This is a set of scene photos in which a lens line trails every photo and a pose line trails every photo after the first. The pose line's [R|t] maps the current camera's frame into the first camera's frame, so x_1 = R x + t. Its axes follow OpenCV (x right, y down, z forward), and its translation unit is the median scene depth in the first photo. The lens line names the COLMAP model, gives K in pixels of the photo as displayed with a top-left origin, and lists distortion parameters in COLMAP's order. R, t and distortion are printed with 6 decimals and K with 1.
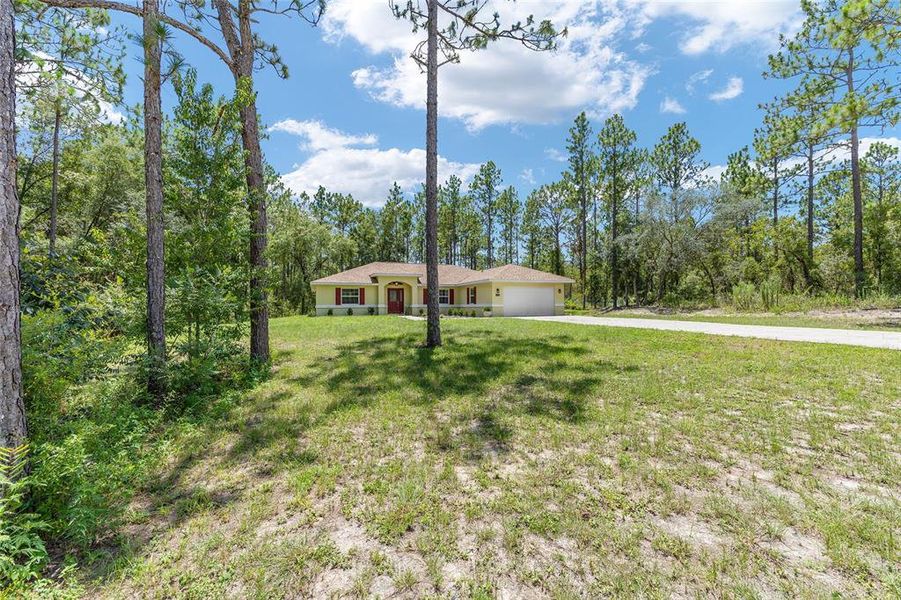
lens RADIAL K [[364.5, 0, 453.6], [0, 364.5, 298.5], [0, 0, 1]] dist [0.000682, 0.000336]
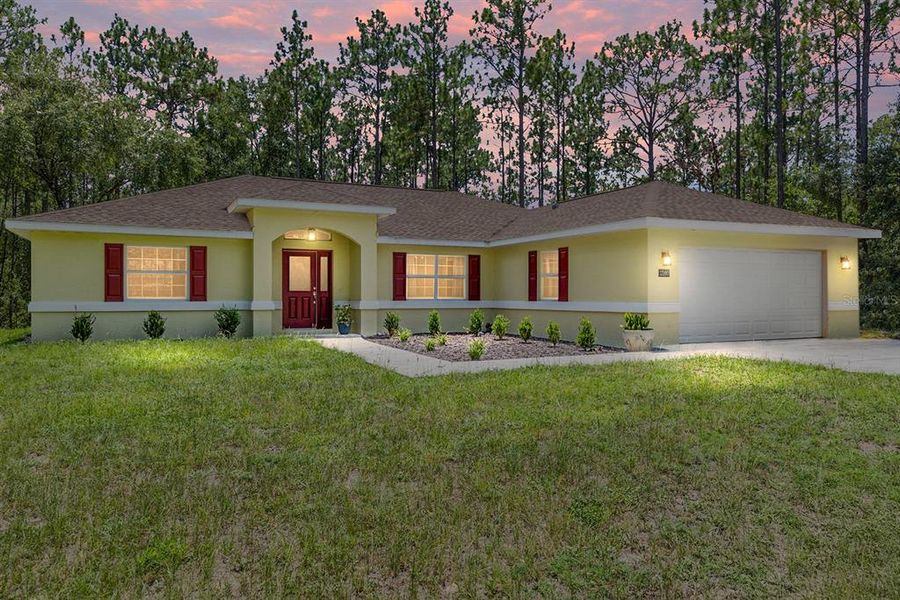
lens RADIAL K [[660.4, 0, 450.0], [0, 660.4, 300.0], [0, 0, 1]] dist [-0.001176, -0.000206]
pose [[0.996533, 0.007521, 0.082859, -0.042710], [-0.009744, 0.999603, 0.026453, -0.000176], [-0.082627, -0.027168, 0.996210, 0.212746]]
